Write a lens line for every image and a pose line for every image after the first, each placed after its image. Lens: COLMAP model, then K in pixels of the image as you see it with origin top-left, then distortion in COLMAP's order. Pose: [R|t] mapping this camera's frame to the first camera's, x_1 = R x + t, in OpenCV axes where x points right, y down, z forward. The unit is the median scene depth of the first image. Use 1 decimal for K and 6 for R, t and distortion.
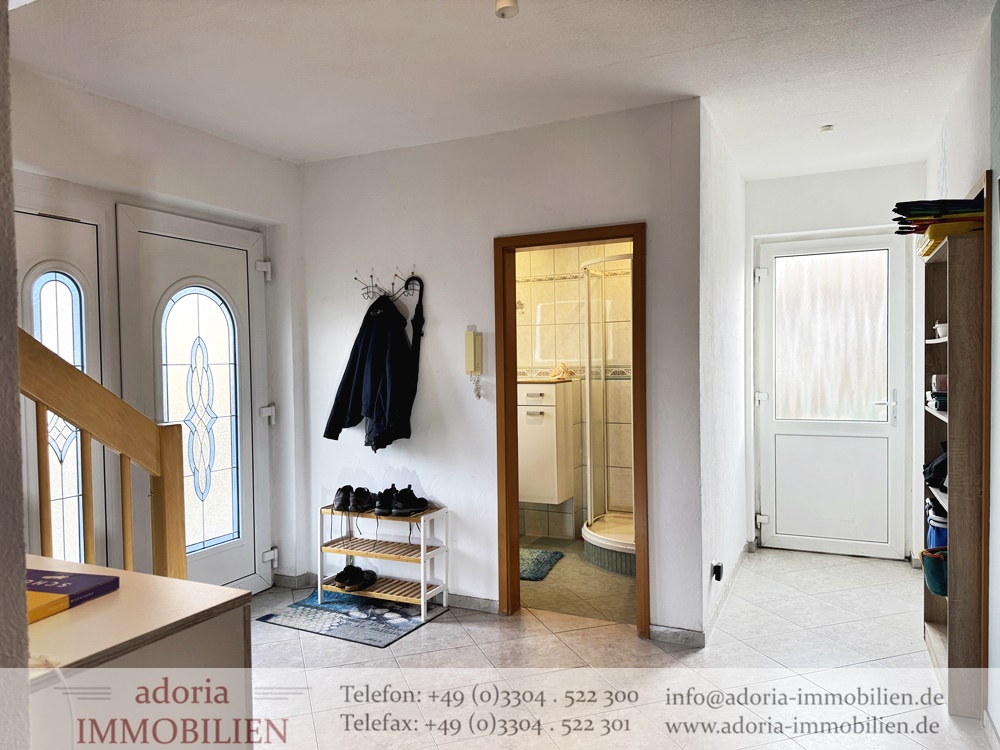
lens RADIAL K [[707.7, 0, 502.5], [0, 707.7, 372.7], [0, 0, 1]] dist [0.001033, -0.000122]
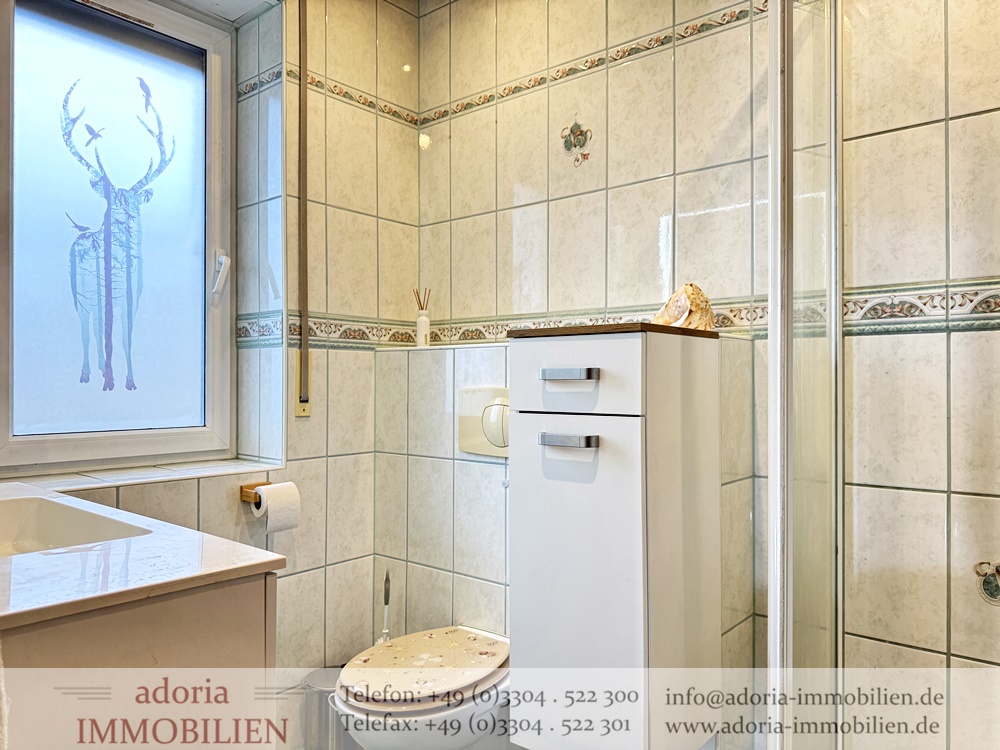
lens RADIAL K [[707.7, 0, 493.8], [0, 707.7, 380.5], [0, 0, 1]] dist [0.001033, -0.000122]
pose [[0.962904, 0.014609, -0.269448, 0.086083], [-0.021008, 0.999561, -0.020881, 0.037552], [0.269024, 0.025767, 0.962789, 0.680072]]
